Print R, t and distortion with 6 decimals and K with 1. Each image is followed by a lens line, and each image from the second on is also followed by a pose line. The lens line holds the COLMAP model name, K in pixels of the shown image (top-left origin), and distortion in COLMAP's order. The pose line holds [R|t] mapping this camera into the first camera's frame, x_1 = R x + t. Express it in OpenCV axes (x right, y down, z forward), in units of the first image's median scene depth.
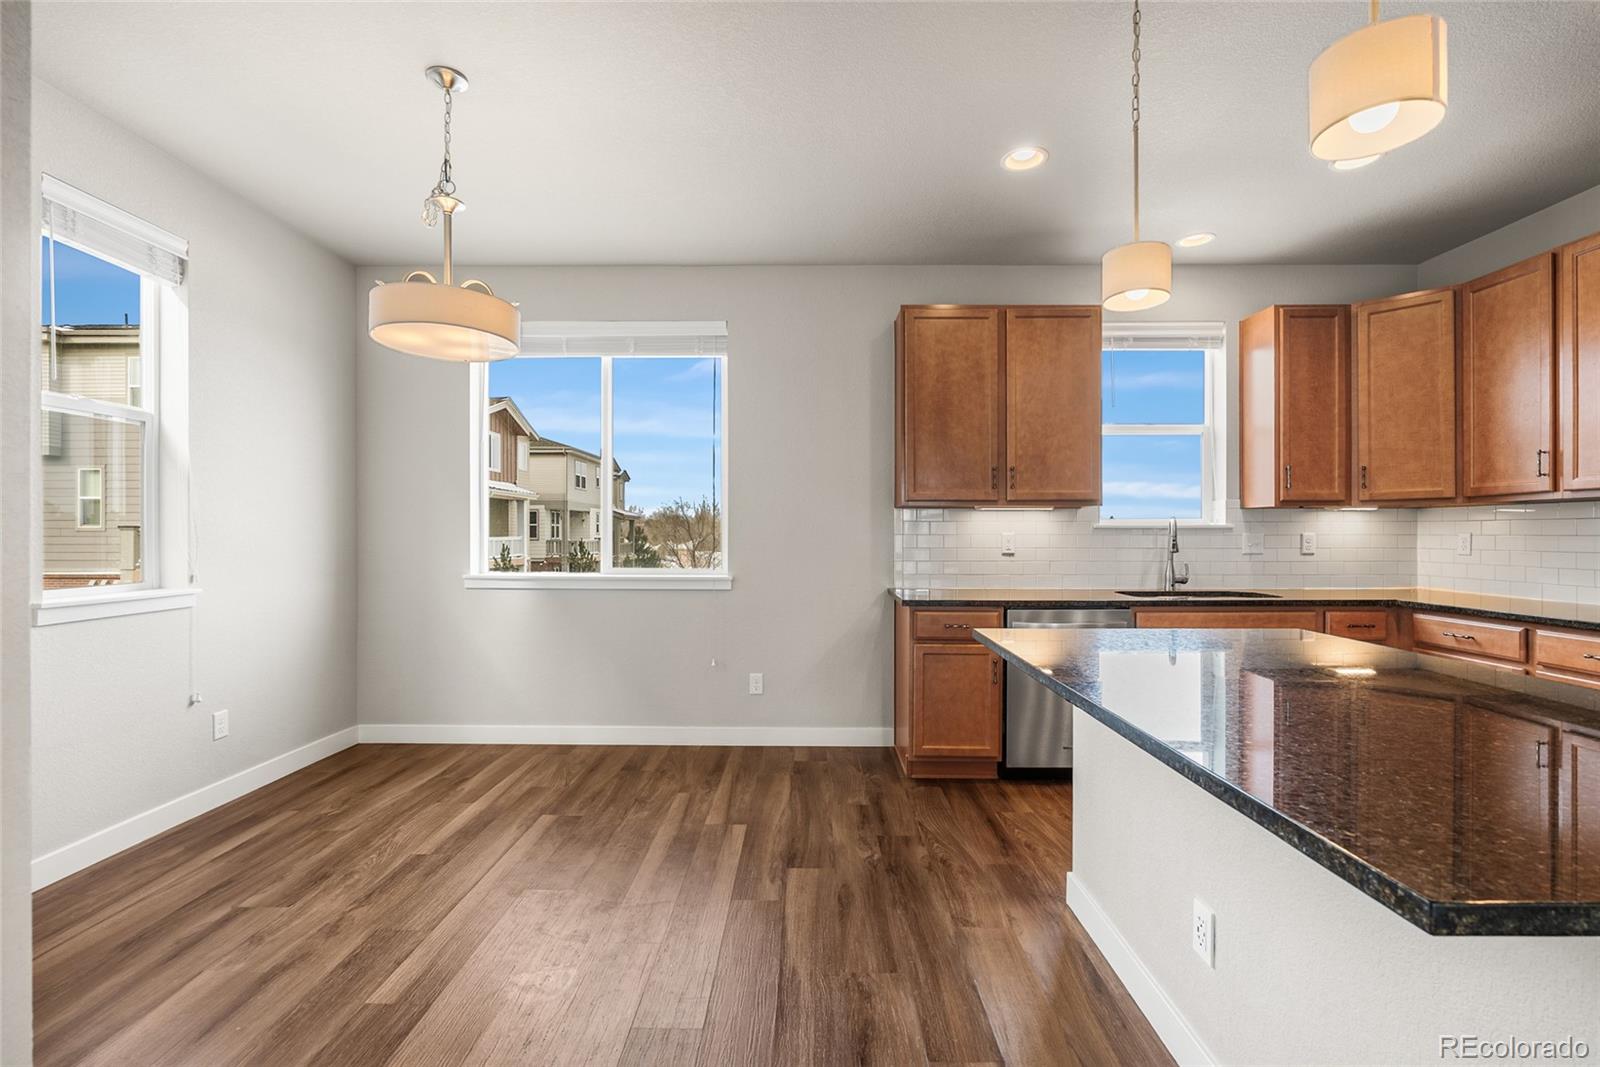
lens RADIAL K [[708.5, 0, 800.0], [0, 708.5, 533.5], [0, 0, 1]] dist [-0.006251, -0.000040]
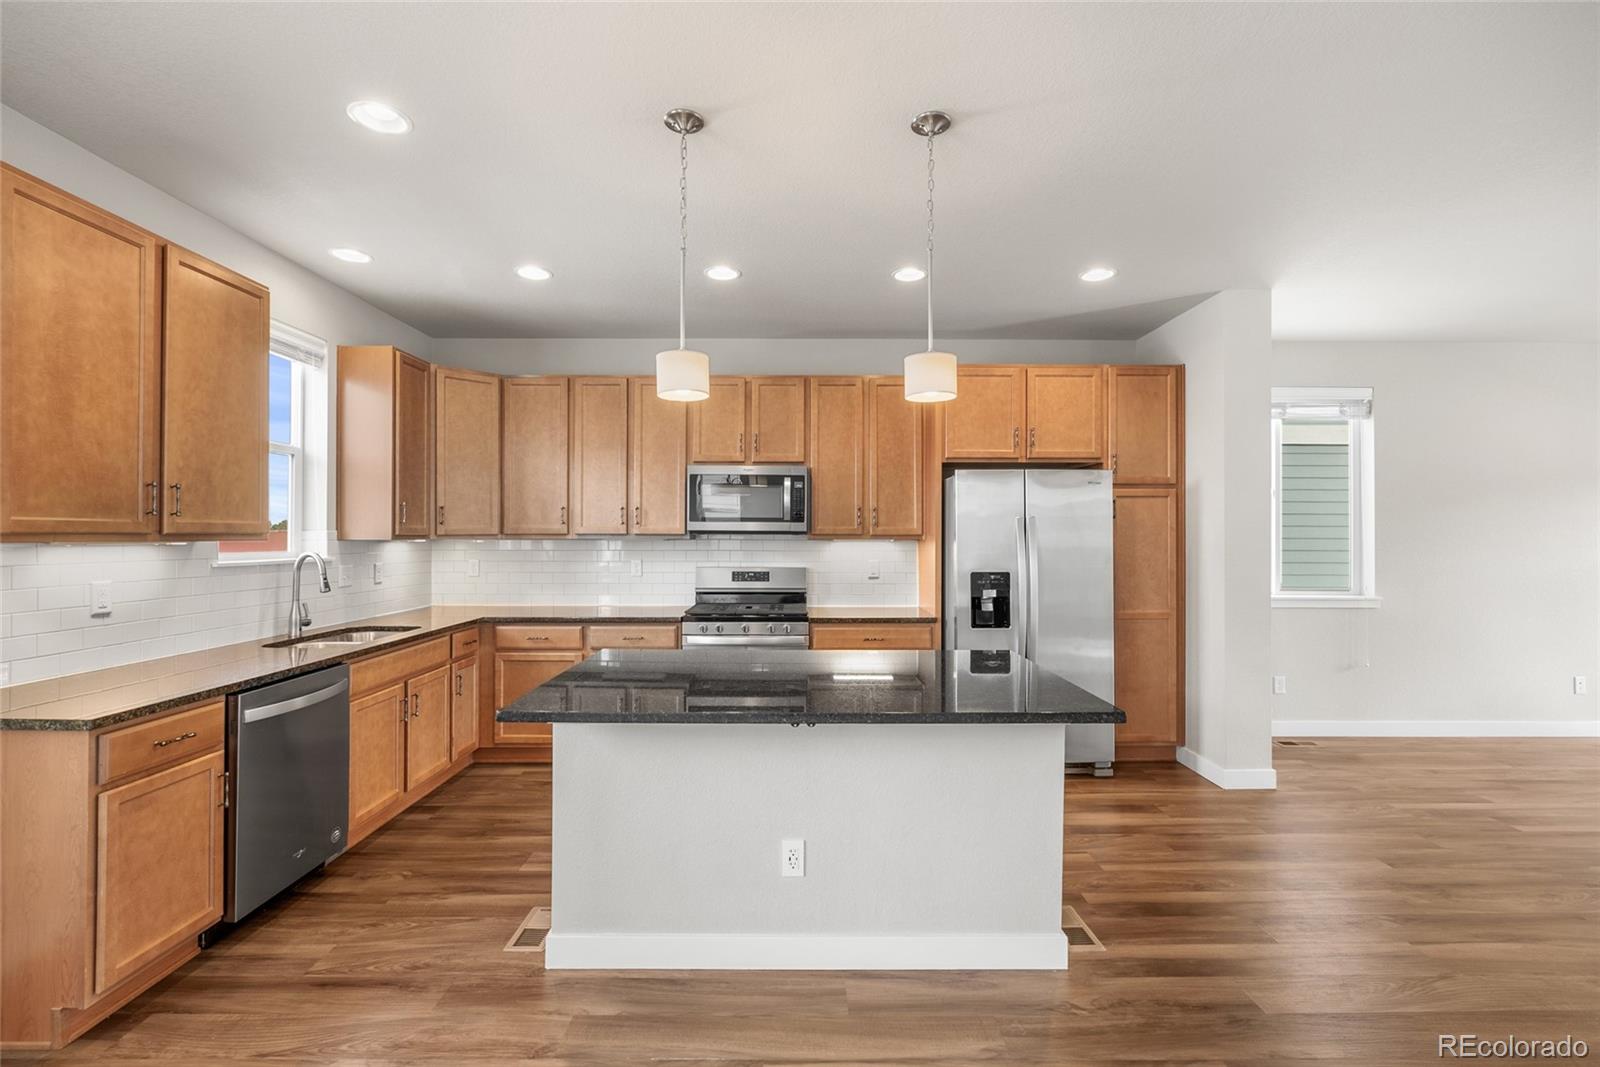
lens RADIAL K [[708.5, 0, 800.0], [0, 708.5, 533.5], [0, 0, 1]] dist [-0.006251, -0.000040]
pose [[-0.019655, 0.002517, 0.999804, -0.391661], [-0.001797, 0.999995, -0.002553, -0.048286], [-0.999805, -0.001846, -0.019650, 0.437099]]
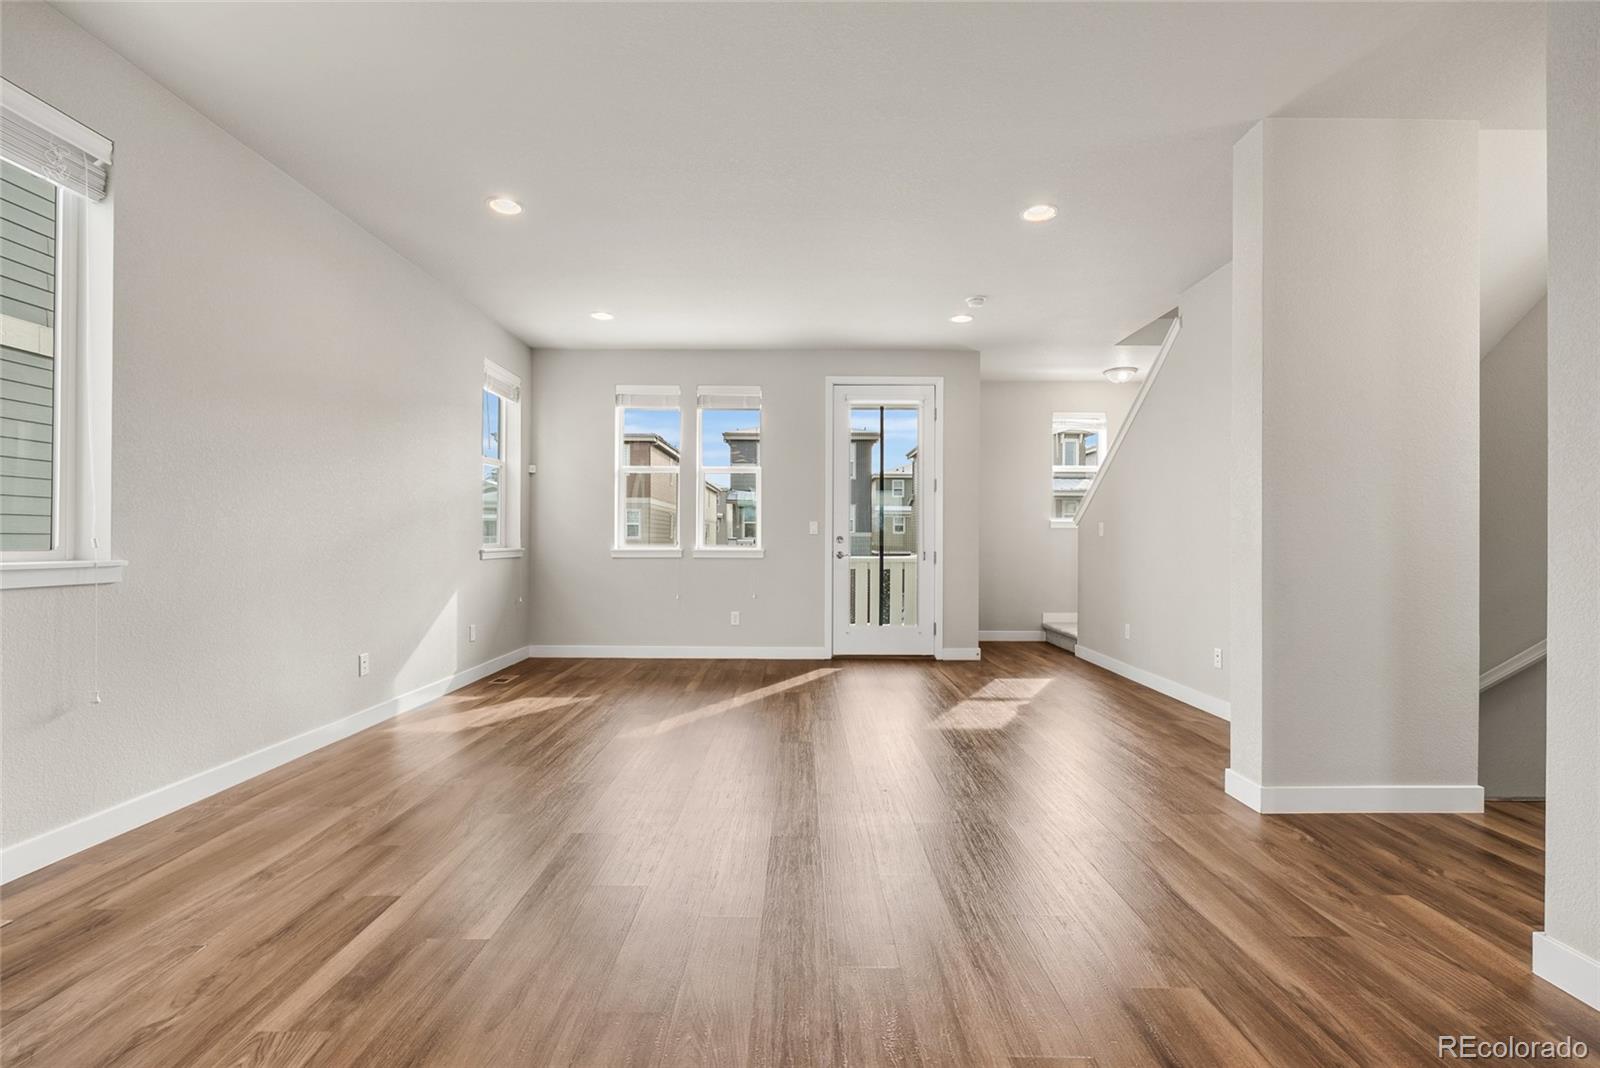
lens RADIAL K [[712.8, 0, 796.9], [0, 712.8, 536.3], [0, 0, 1]] dist [-0.001777, 0.000199]
pose [[-0.999926, -0.007314, -0.009740, 0.296974], [-0.007268, 0.999962, -0.004730, 0.044456], [0.009774, -0.004659, -0.999941, -0.007356]]
